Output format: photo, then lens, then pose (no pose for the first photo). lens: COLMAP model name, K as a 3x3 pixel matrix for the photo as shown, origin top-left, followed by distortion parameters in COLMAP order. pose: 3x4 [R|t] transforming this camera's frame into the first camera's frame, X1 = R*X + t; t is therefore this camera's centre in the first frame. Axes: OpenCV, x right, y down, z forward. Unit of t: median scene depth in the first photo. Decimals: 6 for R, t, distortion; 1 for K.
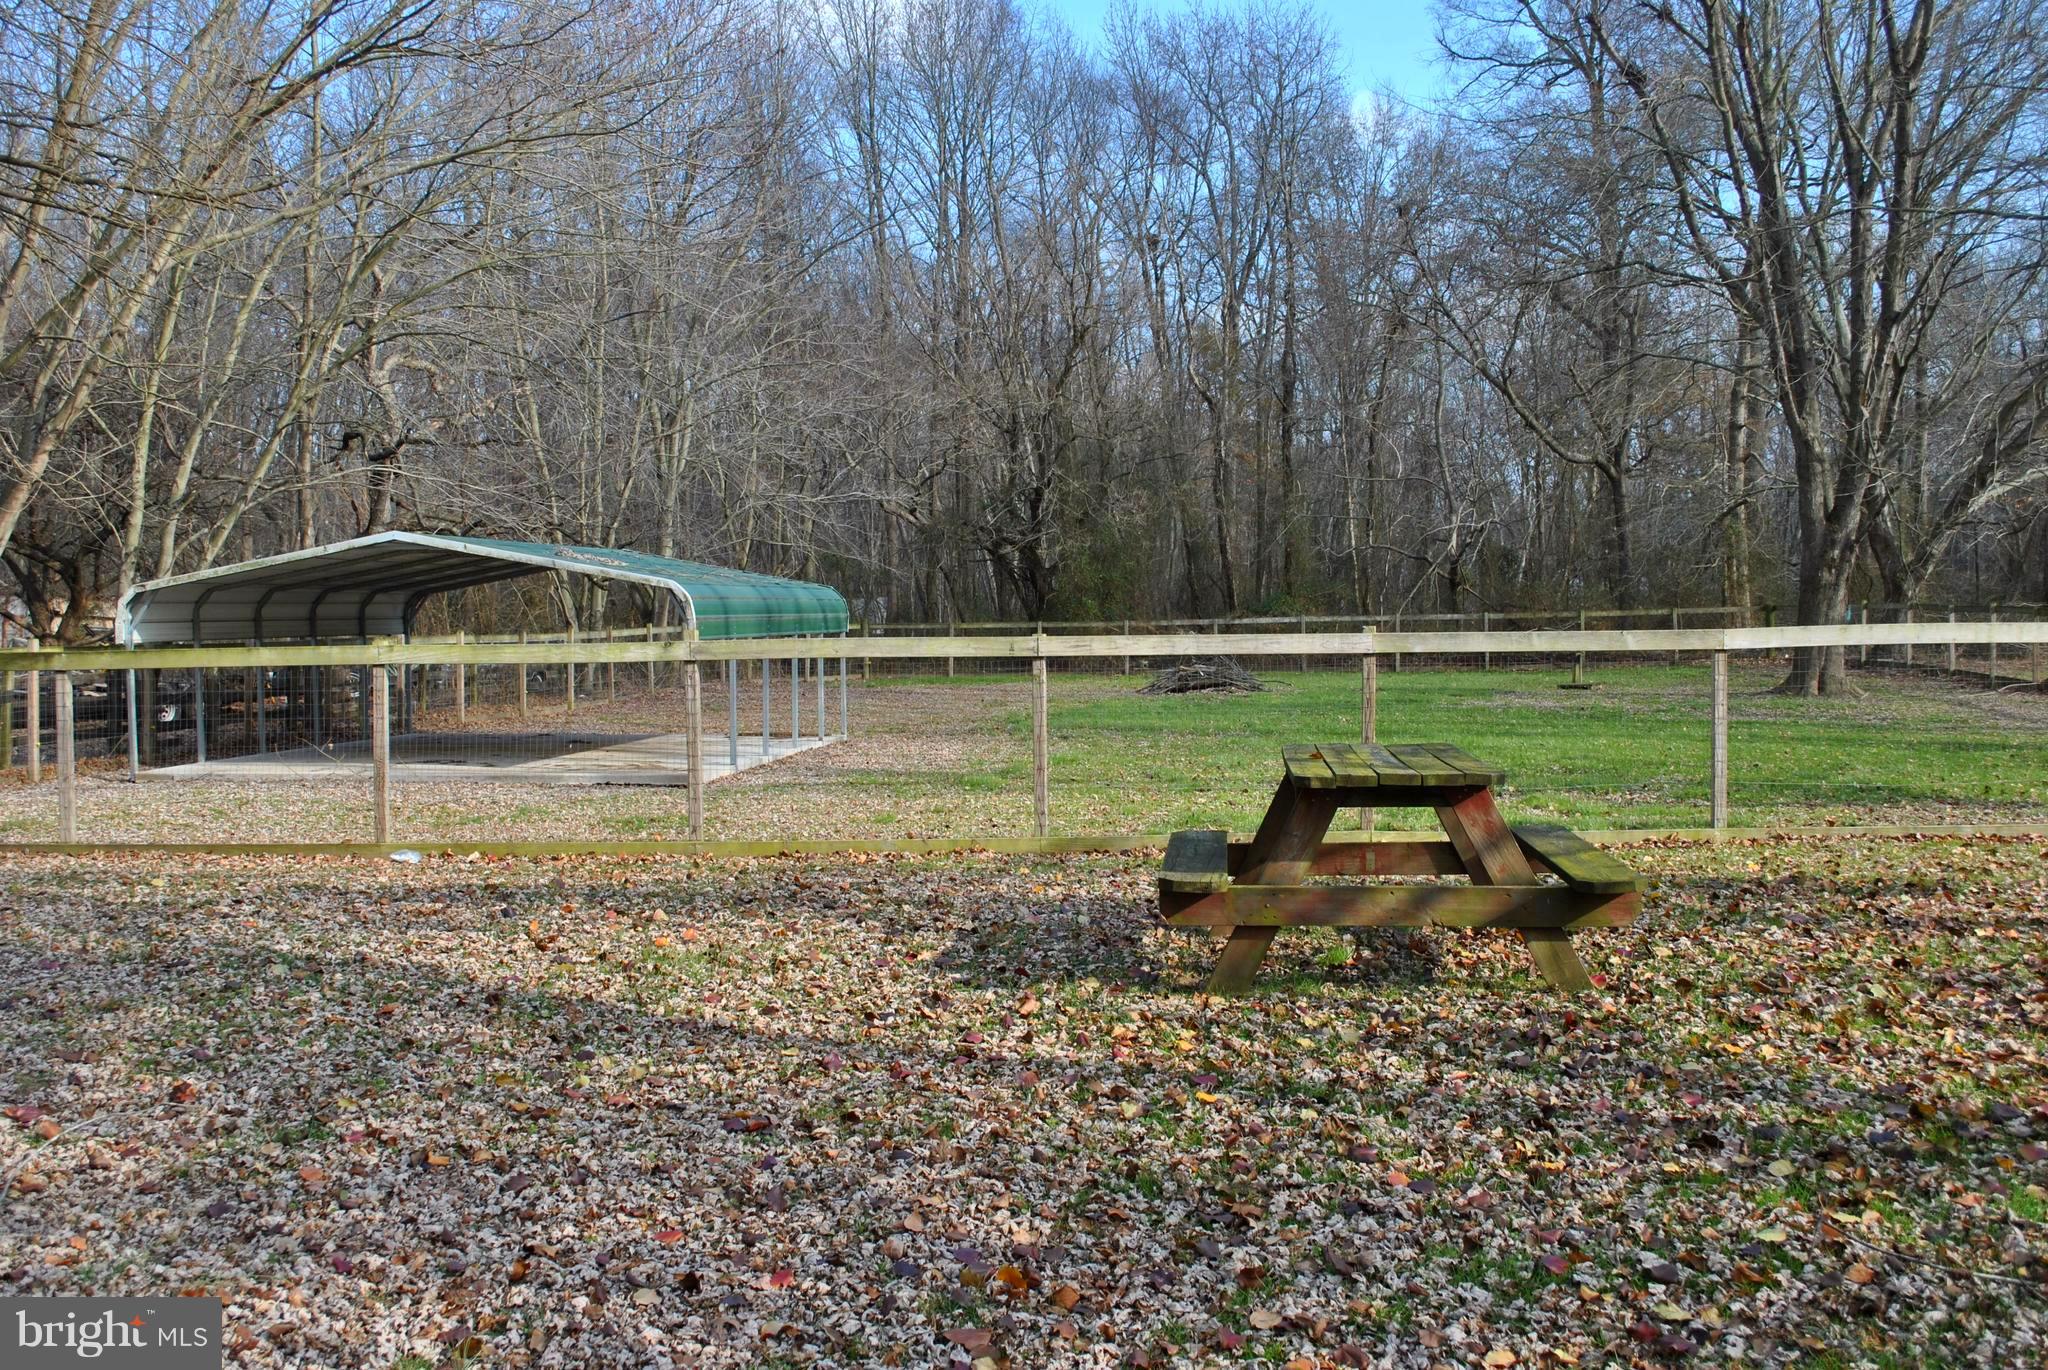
lens RADIAL K [[2100.8, 0, 1026.3], [0, 2100.8, 678.2], [0, 0, 1]] dist [-0.063375, 0.000000]
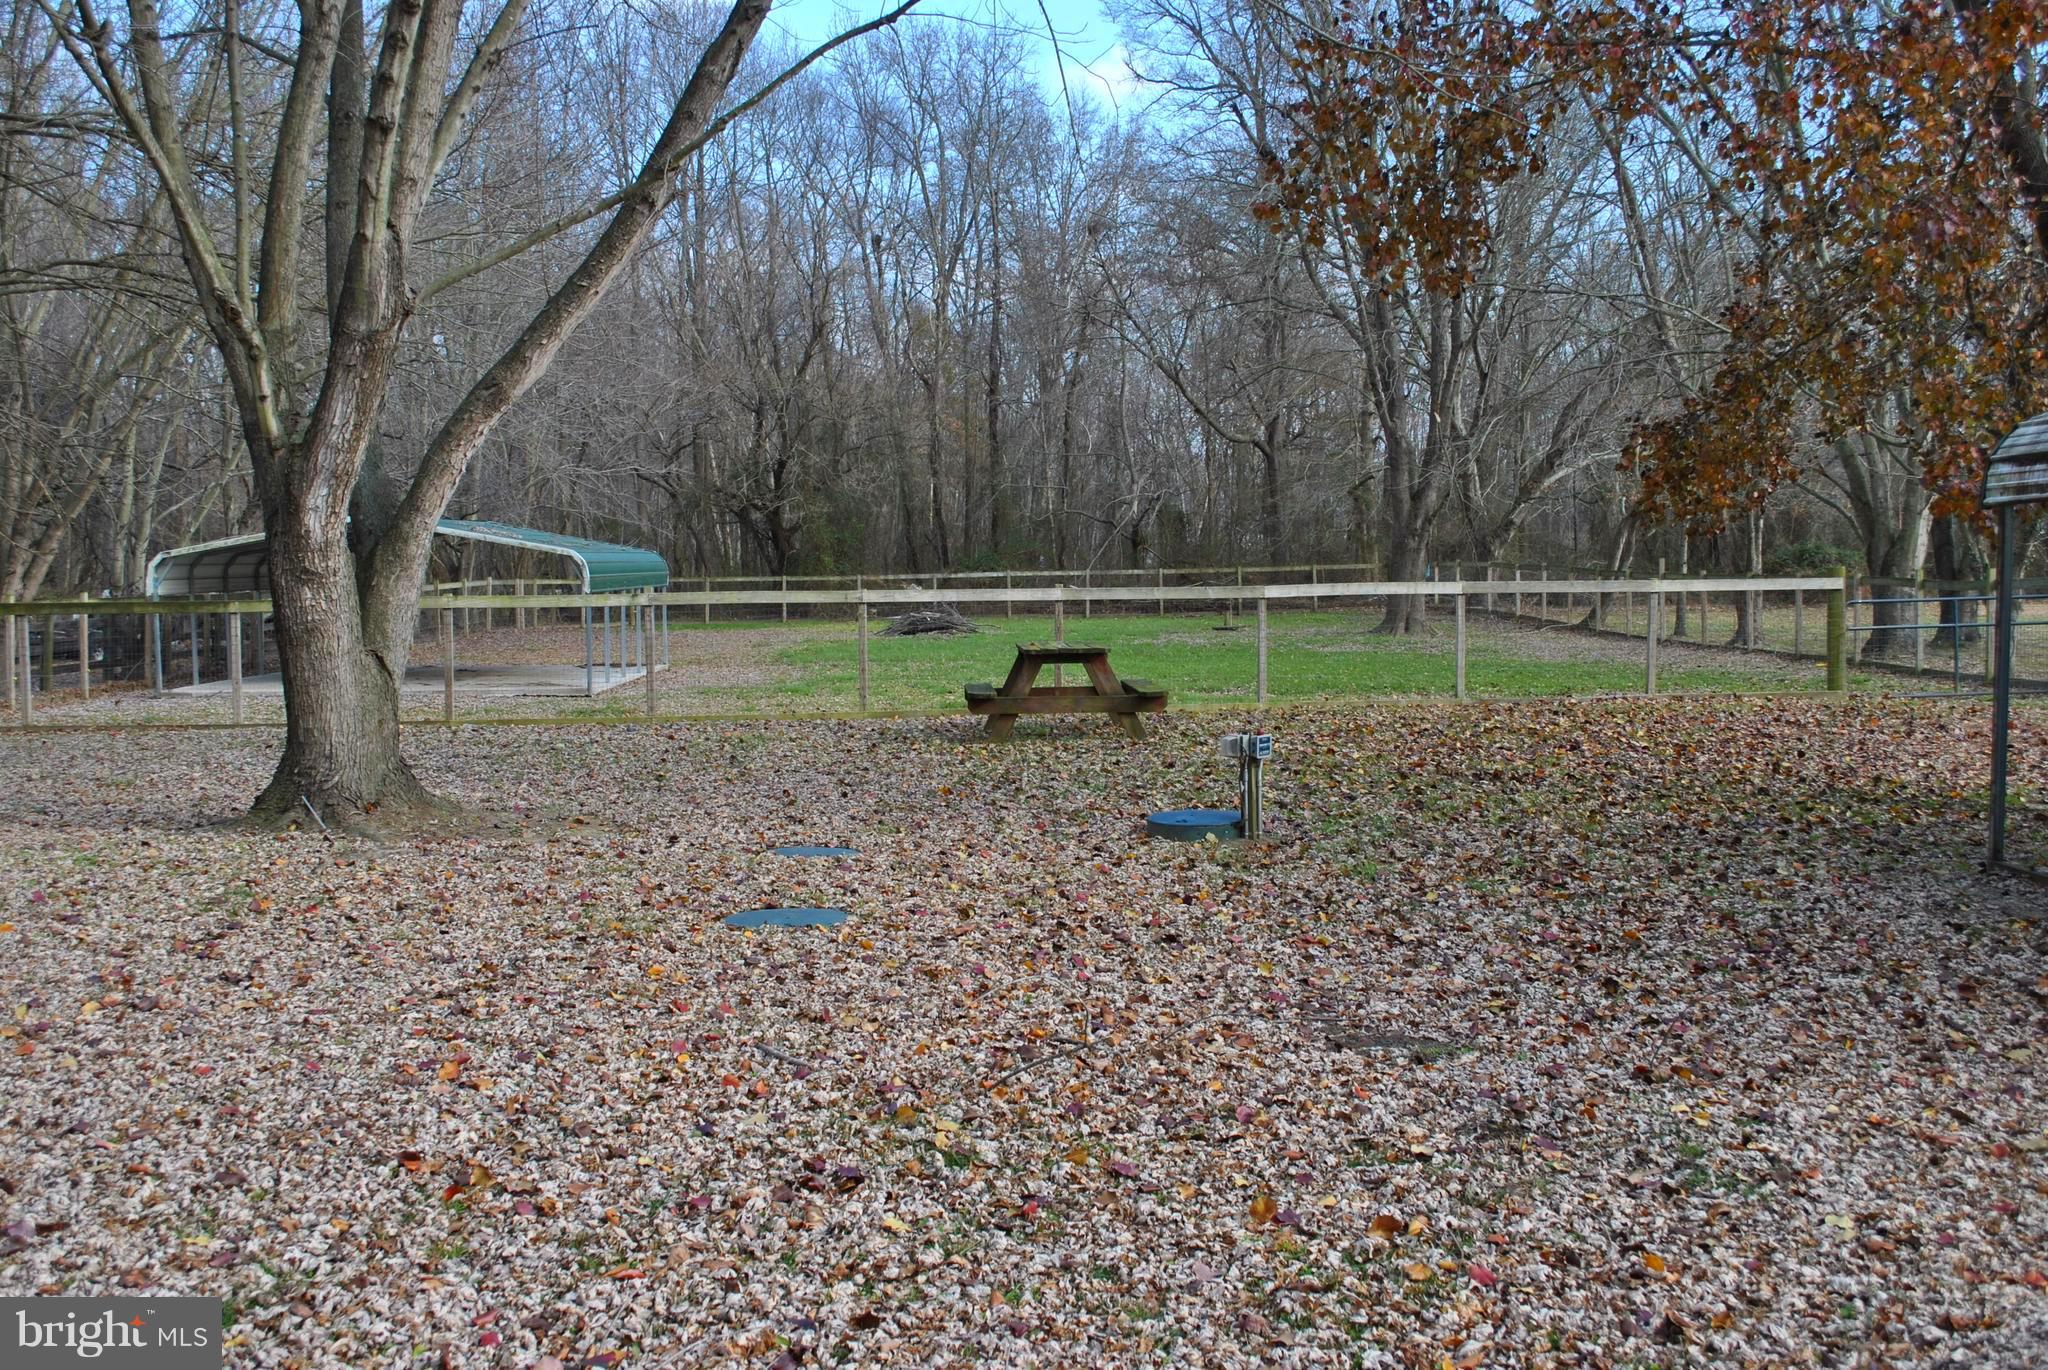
lens RADIAL K [[2100.8, 0, 1022.6], [0, 2100.8, 686.2], [0, 0, 1]] dist [-0.063375, 0.000000]
pose [[0.990100, -0.006097, 0.140231, -0.027094], [0.002243, 0.999616, 0.027626, 0.002697], [-0.140346, -0.027038, 0.989733, -0.176990]]
